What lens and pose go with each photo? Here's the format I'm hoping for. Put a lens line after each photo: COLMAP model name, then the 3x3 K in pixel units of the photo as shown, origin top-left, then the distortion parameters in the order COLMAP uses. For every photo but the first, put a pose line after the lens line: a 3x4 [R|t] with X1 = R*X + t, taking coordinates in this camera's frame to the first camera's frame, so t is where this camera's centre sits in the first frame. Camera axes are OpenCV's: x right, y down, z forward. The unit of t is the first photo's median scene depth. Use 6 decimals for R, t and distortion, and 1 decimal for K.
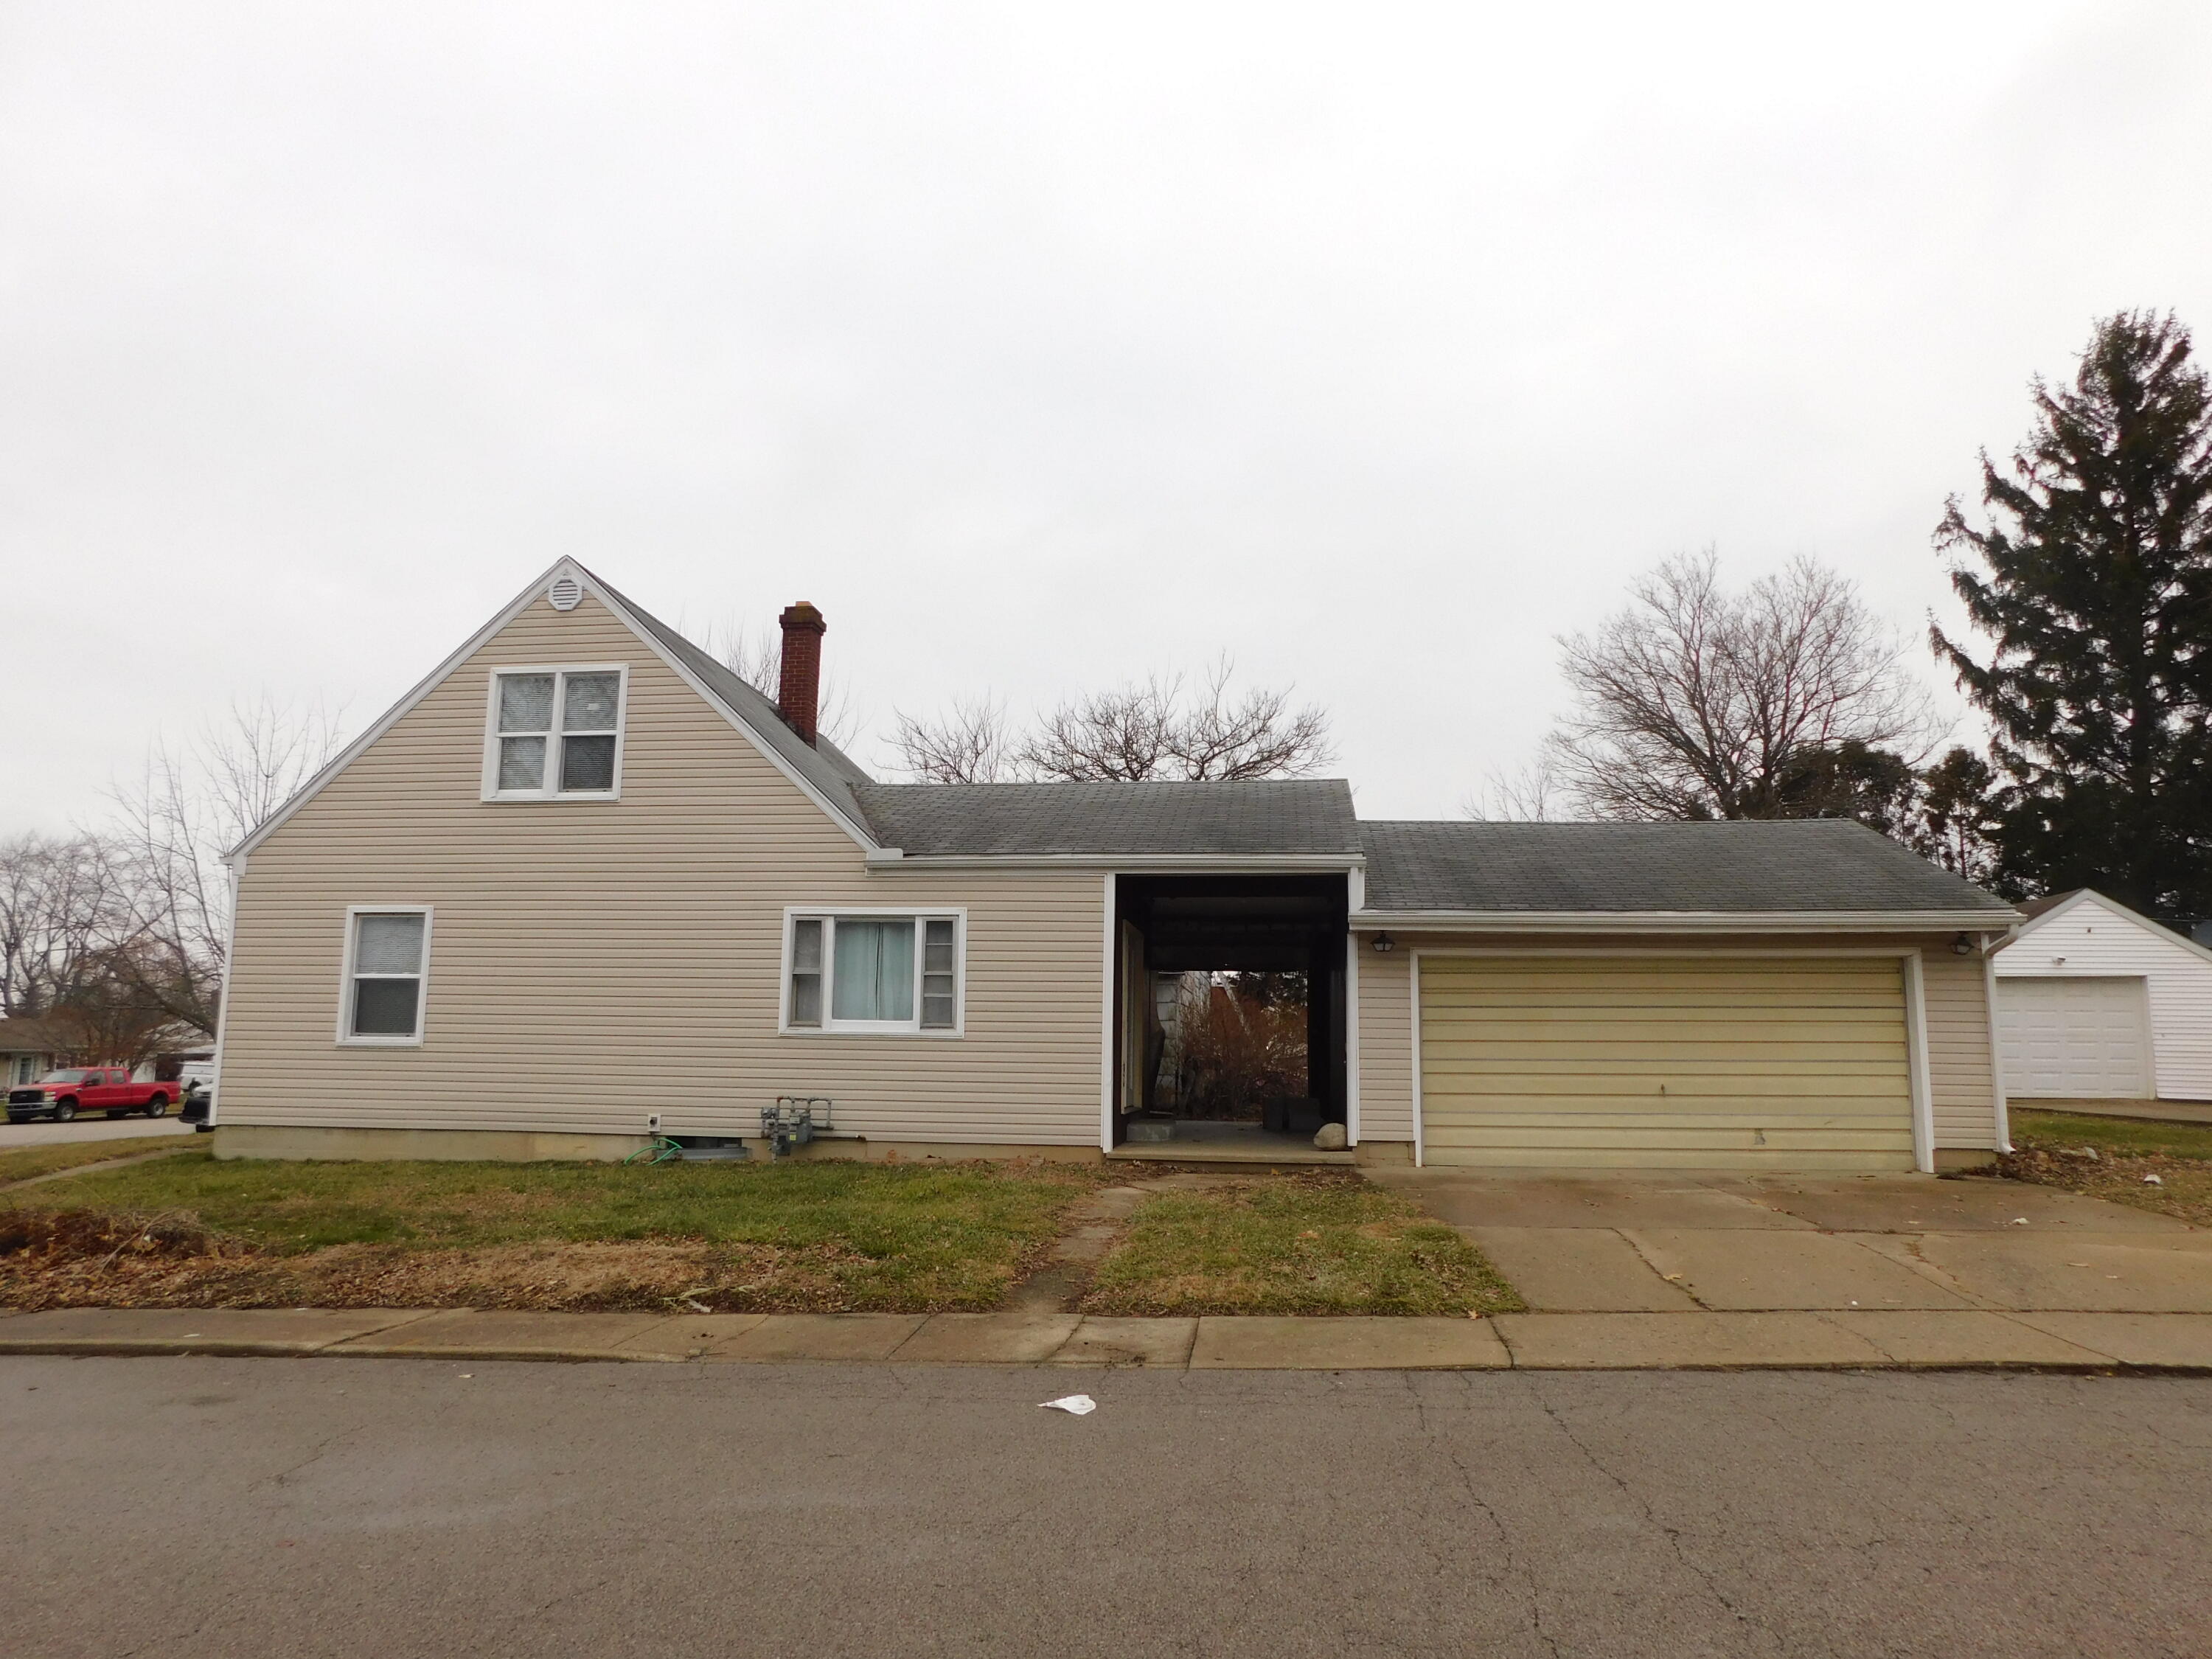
lens RADIAL K [[1417.7, 0, 1106.0], [0, 1417.7, 829.5], [0, 0, 1]] dist [-0.042799, -0.000972]
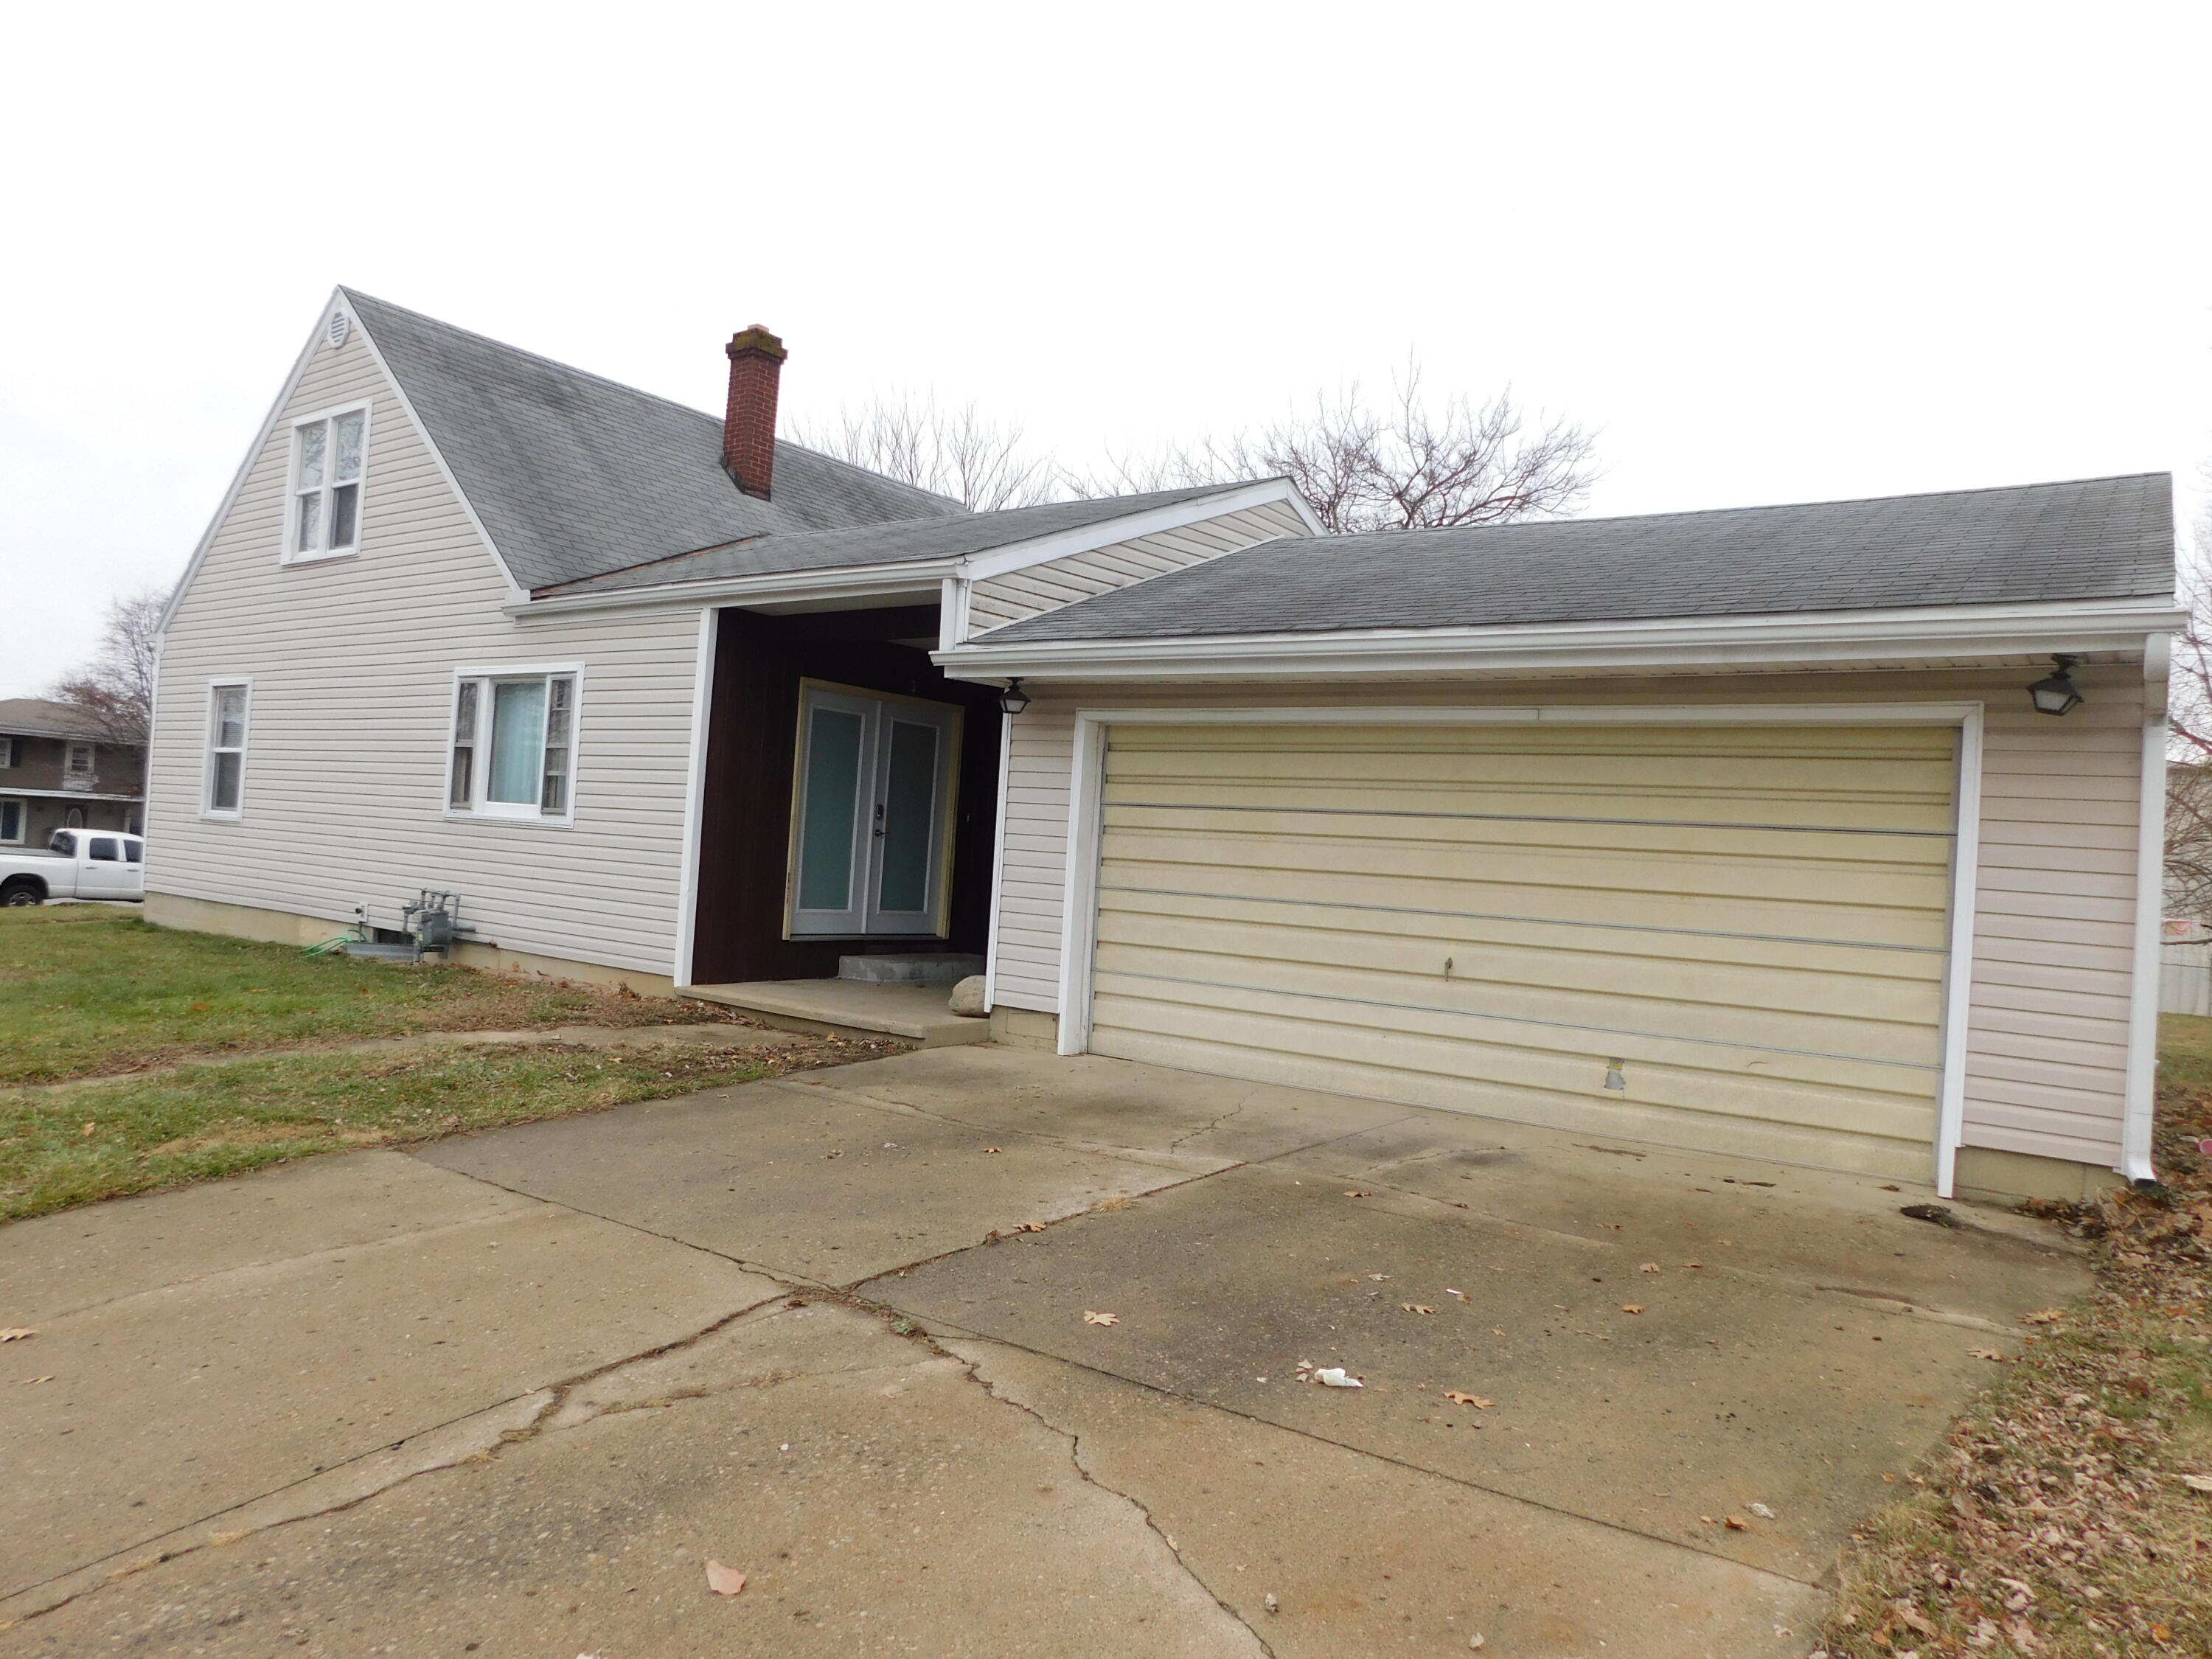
lens RADIAL K [[1417.7, 0, 1106.0], [0, 1417.7, 829.5], [0, 0, 1]] dist [-0.042799, -0.000972]
pose [[0.881589, 0.034819, -0.470732, 0.521293], [0.021798, 0.993208, 0.114289, 0.065244], [0.471514, -0.111017, 0.874842, 0.454916]]
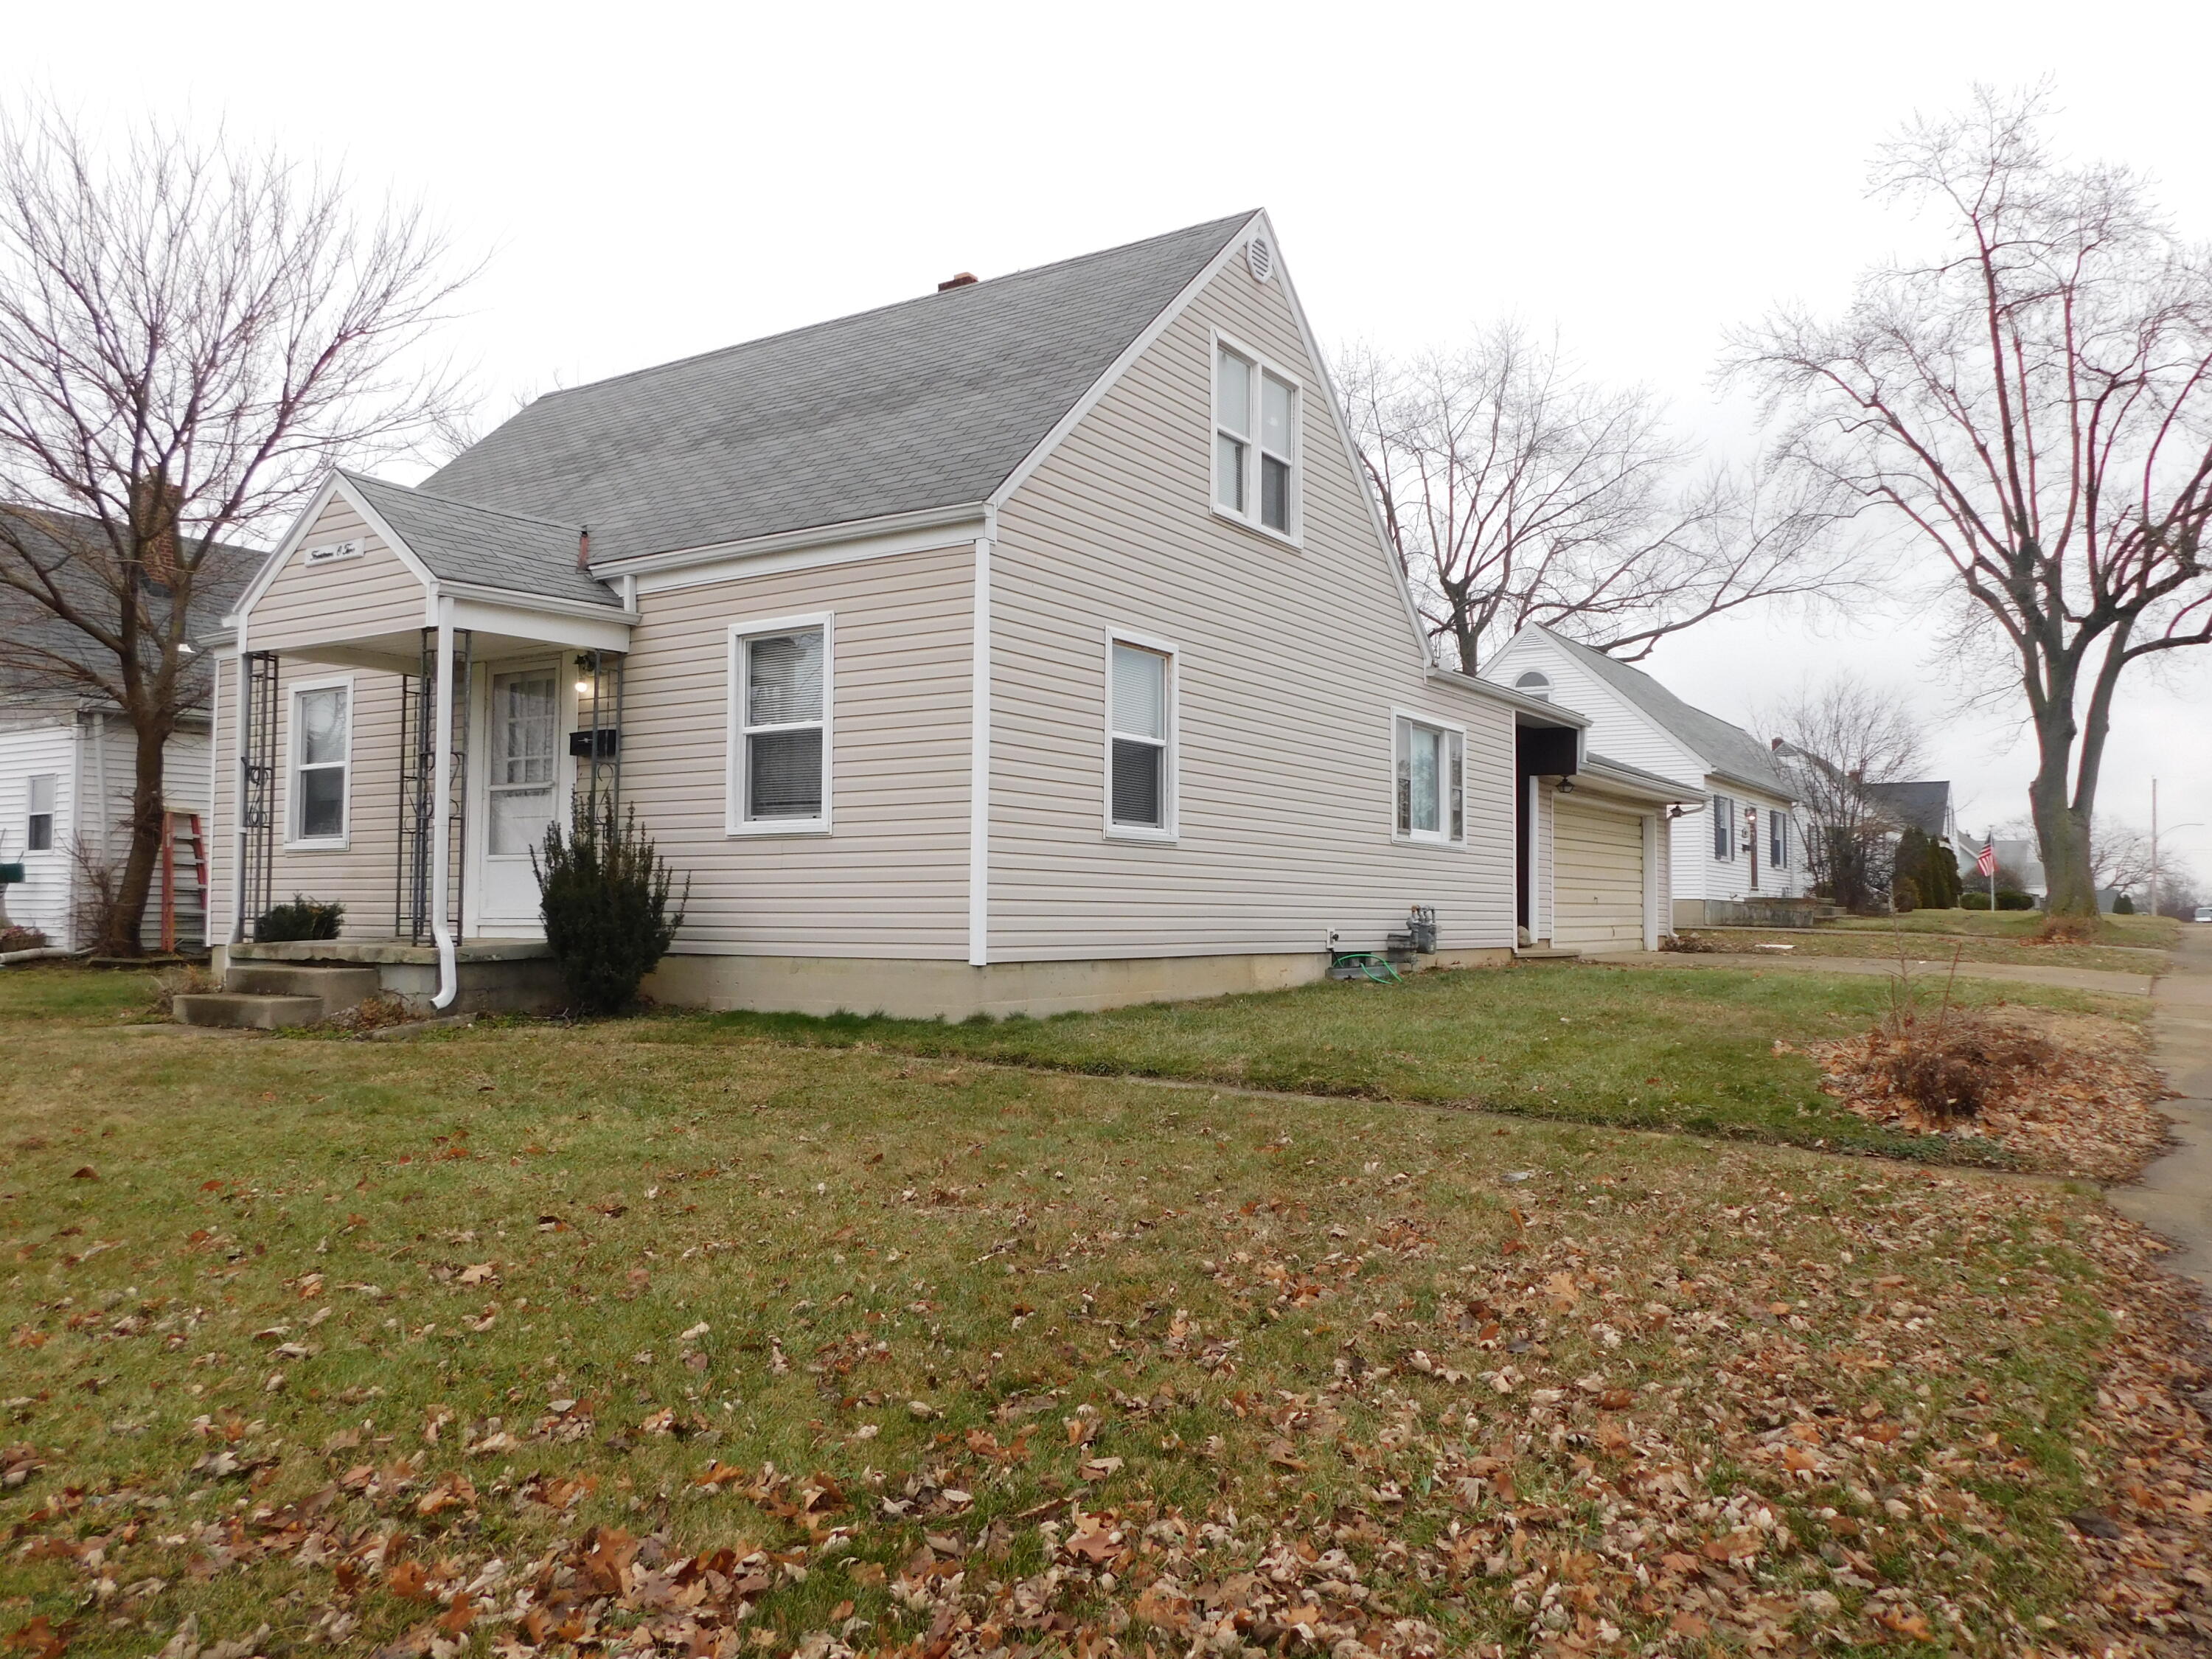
lens RADIAL K [[1627.6, 0, 1106.0], [0, 1627.6, 829.5], [0, 0, 1]] dist [-0.009213, -0.000852]
pose [[0.441949, 0.037756, 0.896245, -1.294468], [-0.148868, 0.988346, 0.031773, 0.132529], [-0.884601, -0.147464, 0.442419, 0.699265]]
